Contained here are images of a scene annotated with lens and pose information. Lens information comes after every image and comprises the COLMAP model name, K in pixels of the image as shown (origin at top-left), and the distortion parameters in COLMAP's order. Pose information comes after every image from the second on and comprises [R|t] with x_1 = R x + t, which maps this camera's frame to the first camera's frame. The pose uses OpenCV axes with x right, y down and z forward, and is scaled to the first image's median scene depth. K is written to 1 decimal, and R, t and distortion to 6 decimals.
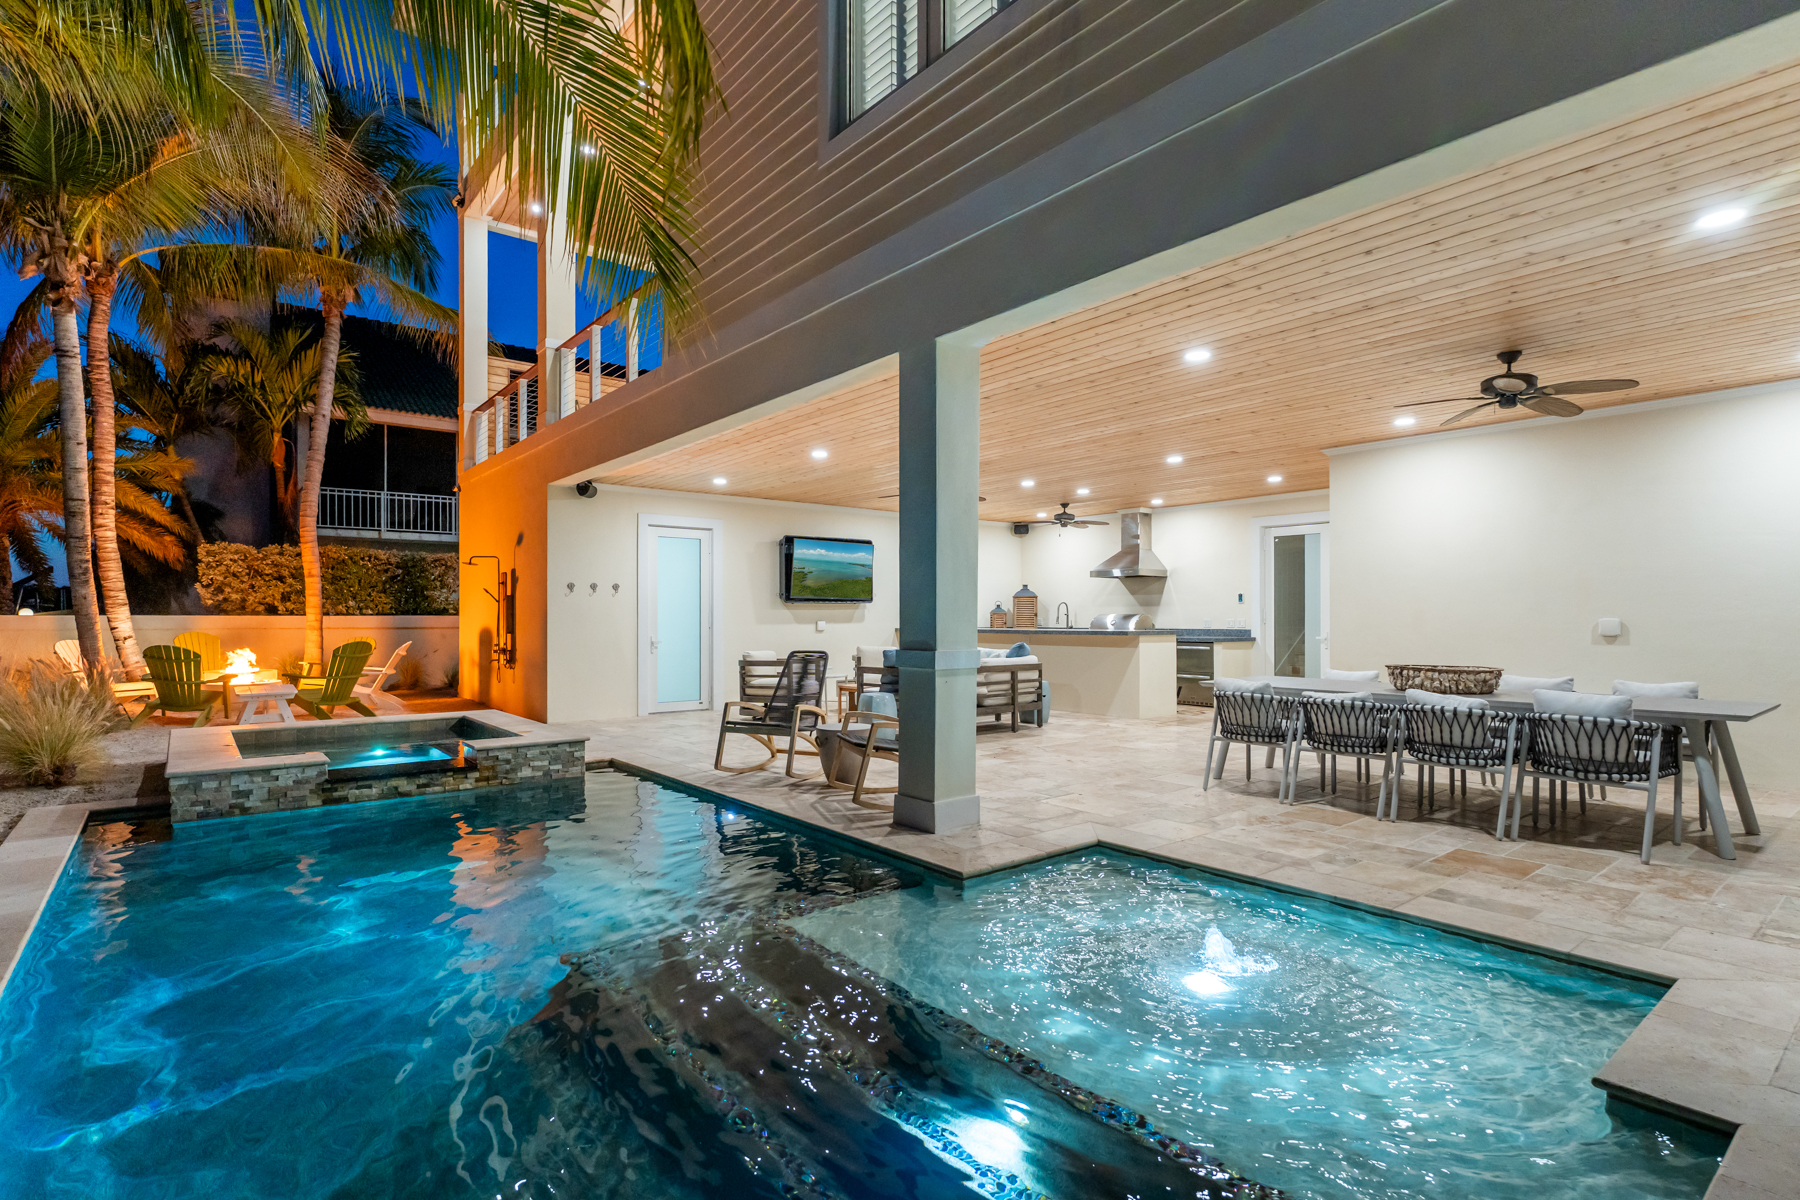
lens RADIAL K [[883.0, 0, 900.0], [0, 883.0, 600.0], [0, 0, 1]] dist [-0.000090, 0.000009]
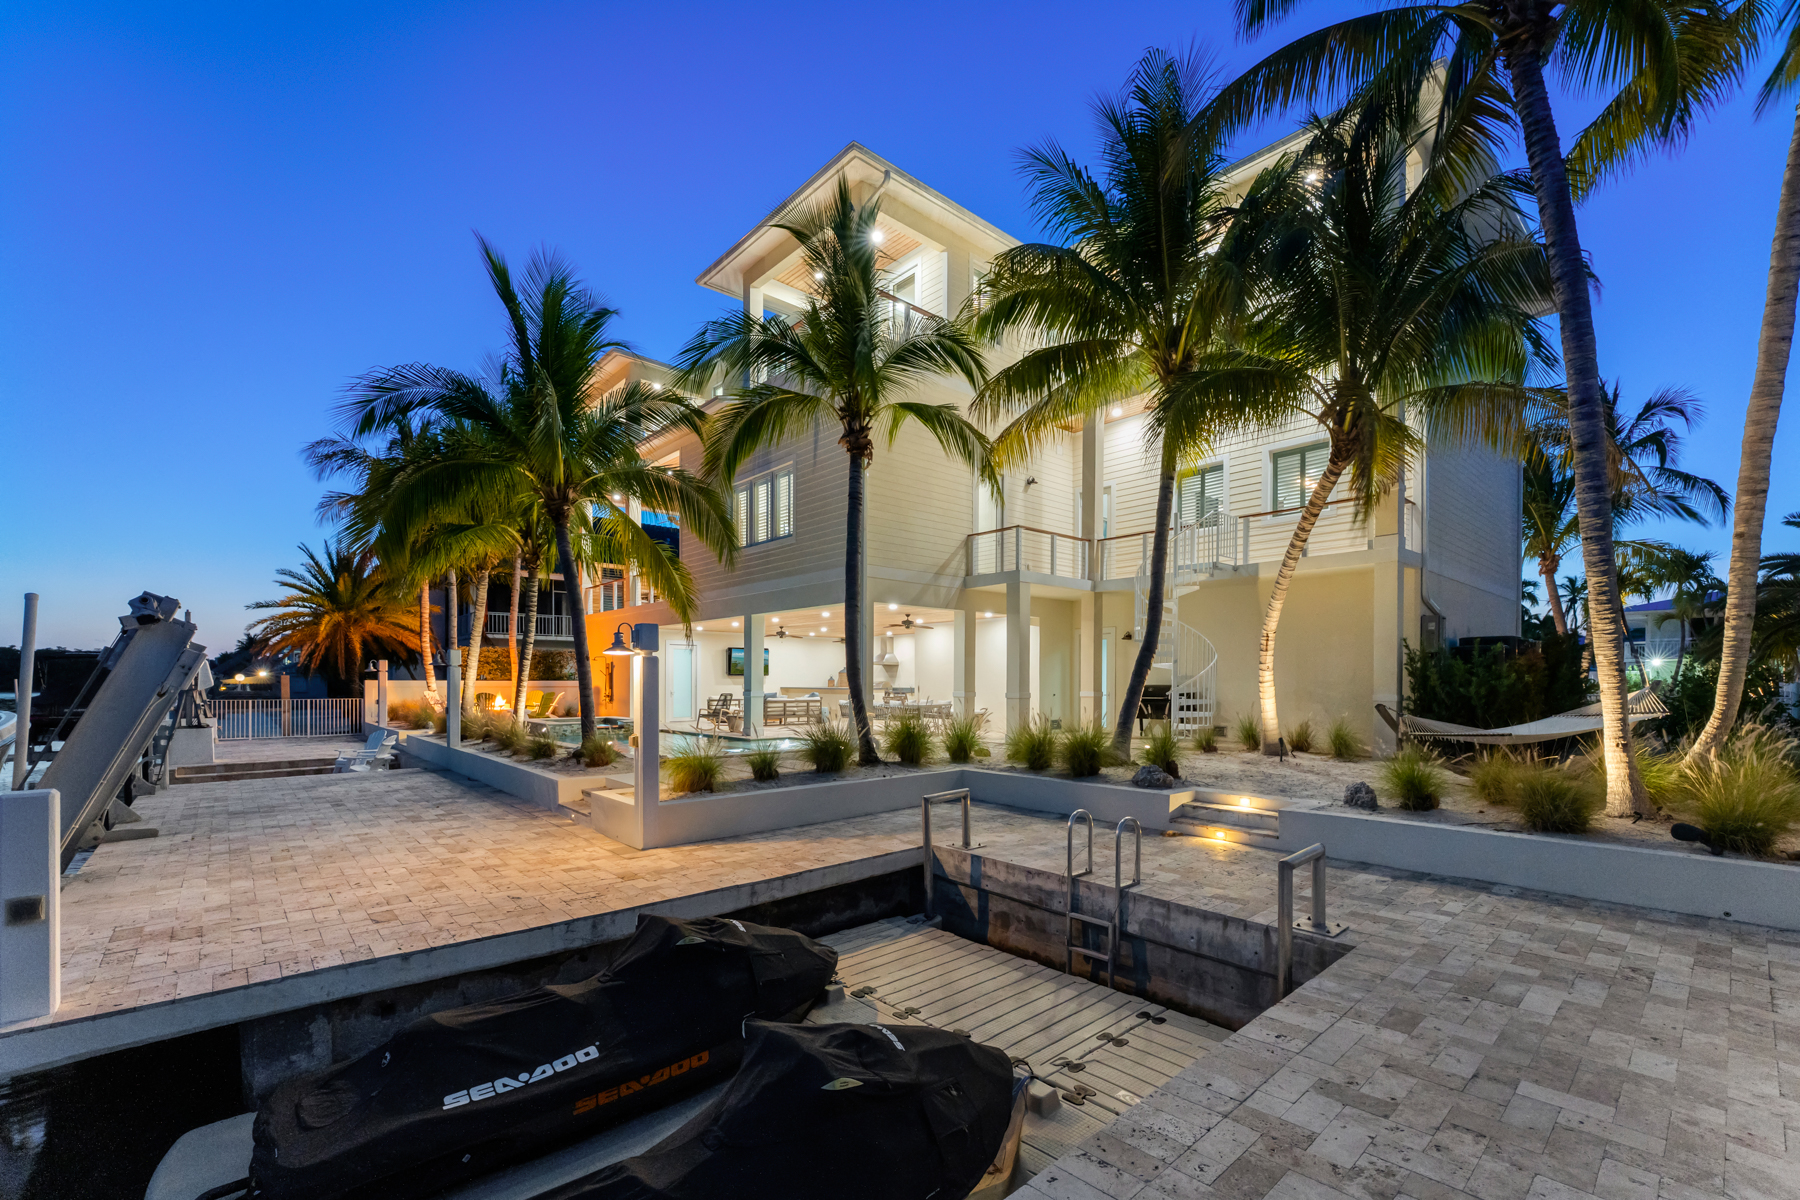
lens RADIAL K [[745.4, 0, 906.4], [0, 745.4, 672.9], [0, 0, 1]] dist [-0.000125, -0.000010]
pose [[0.998190, 0.002495, 0.060090, 0.273389], [-0.003119, 0.999942, 0.010299, -0.032886], [-0.060061, -0.010468, 0.998140, -1.230148]]
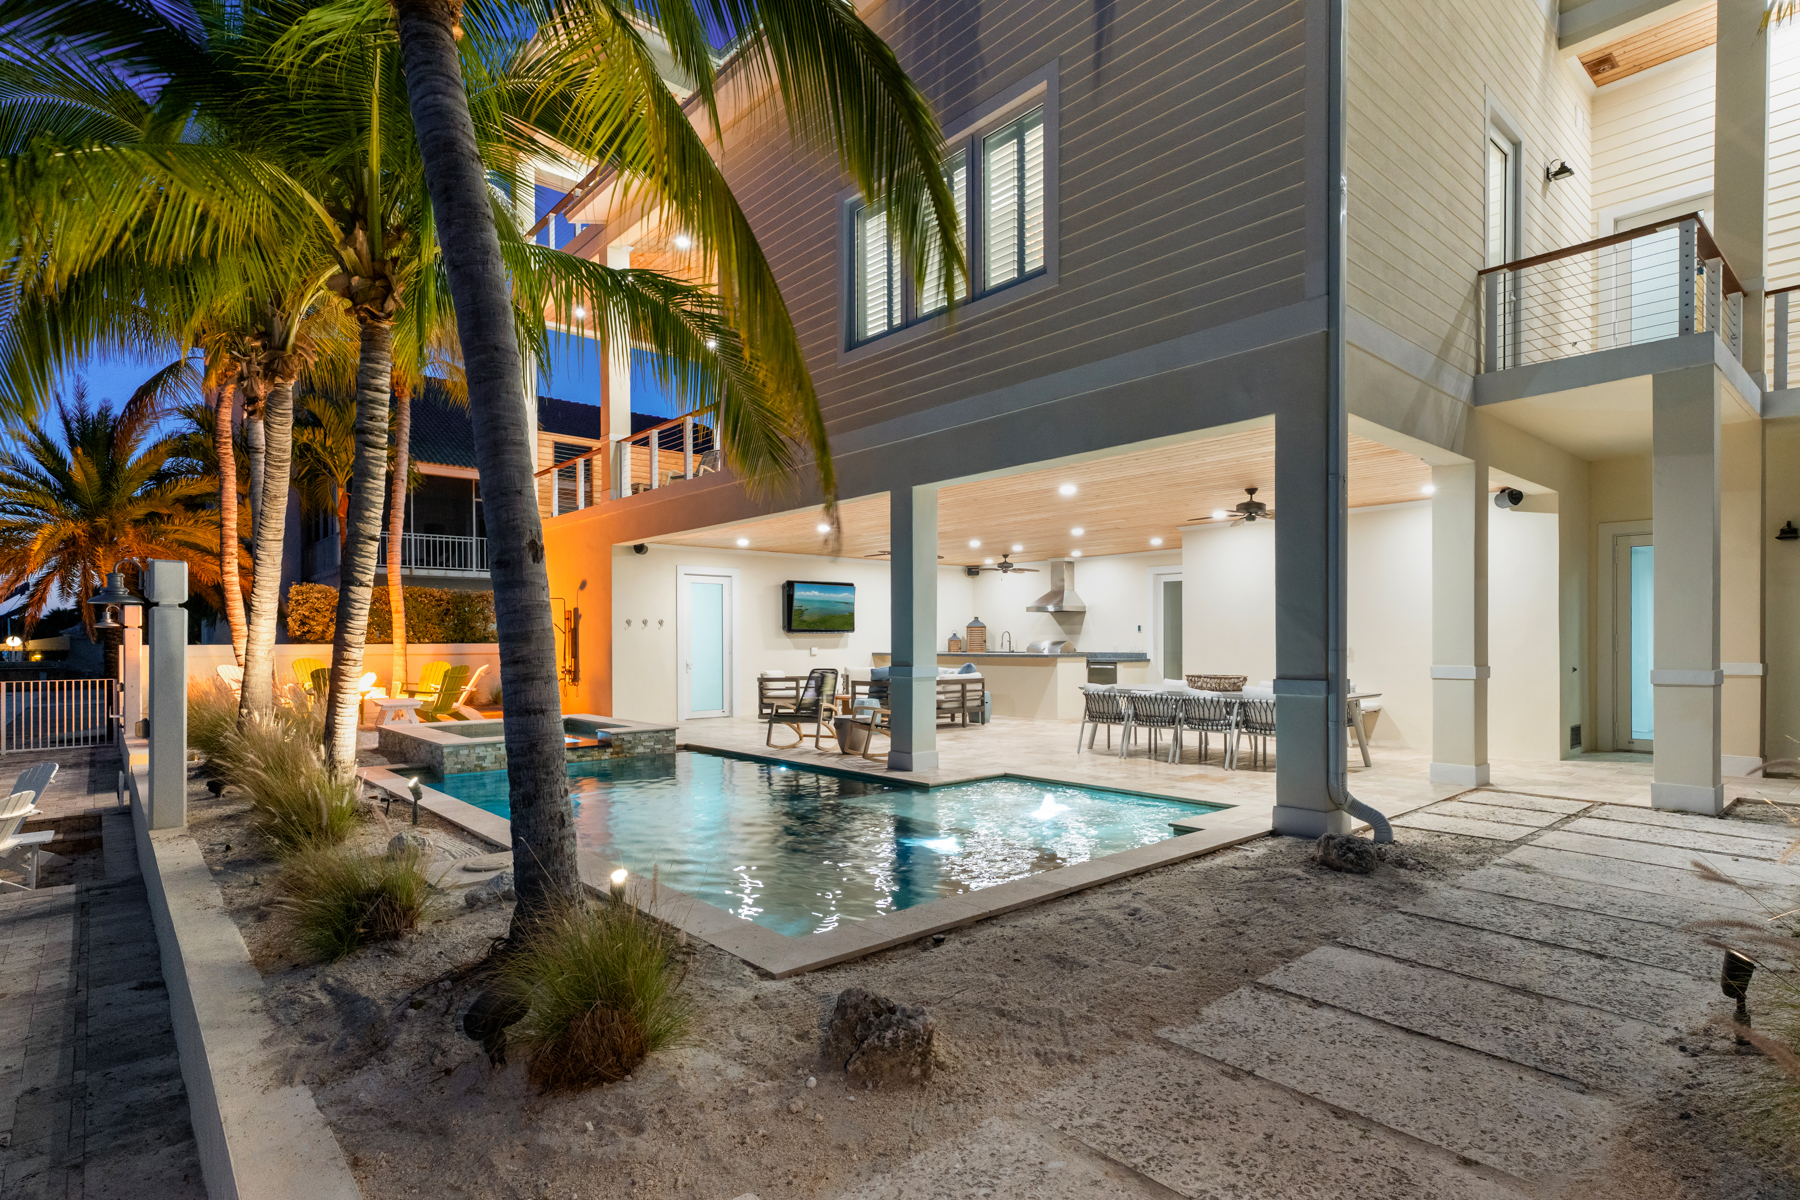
lens RADIAL K [[907.4, 0, 893.4], [0, 907.4, 630.4], [0, 0, 1]] dist [0.003322, 0.000359]
pose [[0.999303, -0.003223, 0.037196, -0.031377], [0.002905, 0.999959, 0.008605, -0.014506], [-0.037222, -0.008491, 0.999271, -0.388064]]
